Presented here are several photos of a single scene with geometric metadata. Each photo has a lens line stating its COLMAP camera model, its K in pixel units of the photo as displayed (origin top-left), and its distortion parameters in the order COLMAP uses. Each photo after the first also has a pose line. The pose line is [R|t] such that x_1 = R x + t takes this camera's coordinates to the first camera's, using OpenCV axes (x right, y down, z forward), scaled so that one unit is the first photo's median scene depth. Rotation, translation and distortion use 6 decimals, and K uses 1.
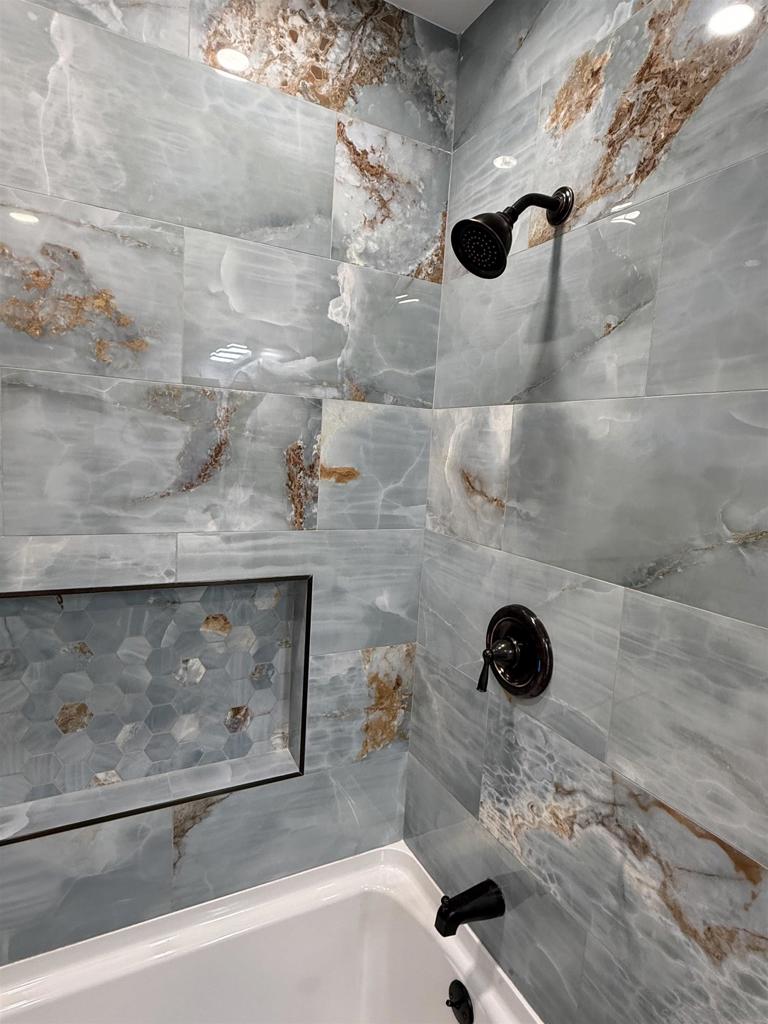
lens RADIAL K [[564.7, 0, 383.9], [0, 564.7, 509.2], [0, 0, 1]] dist [-0.001138, 0.001289]
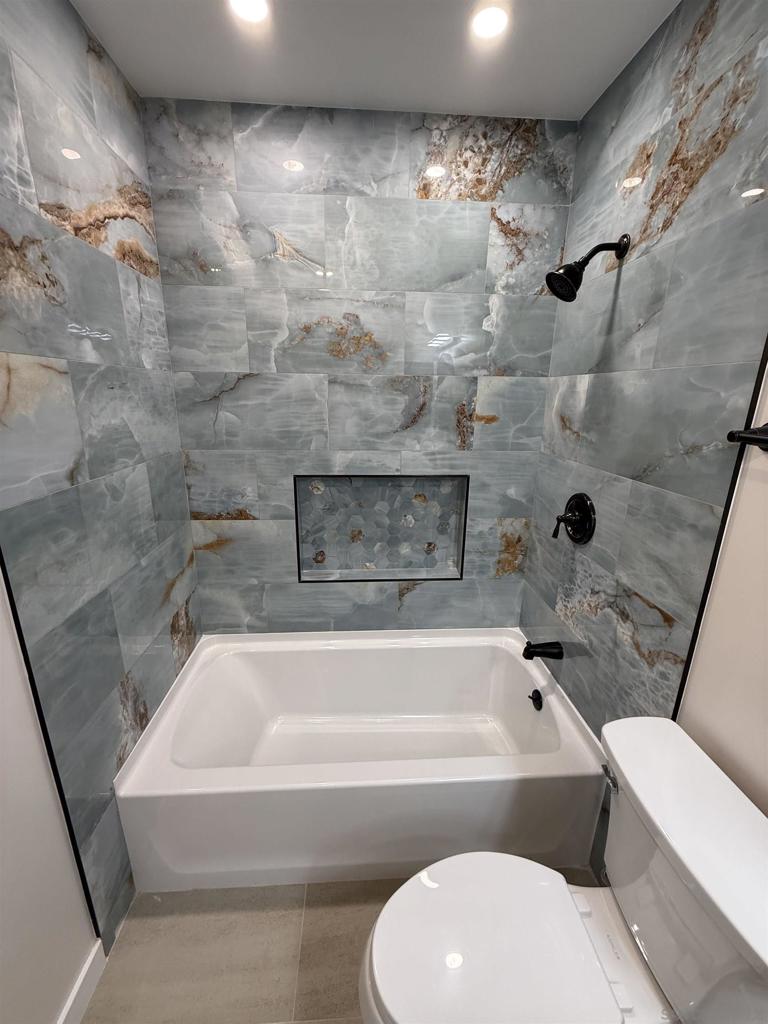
lens RADIAL K [[411.7, 0, 383.1], [0, 411.7, 511.8], [0, 0, 1]] dist [-0.001821, 0.000036]
pose [[0.915307, 0.065573, -0.397382, 0.183808], [-0.002832, 0.987681, 0.156456, 0.029305], [0.402746, -0.142080, 0.904217, -0.412750]]
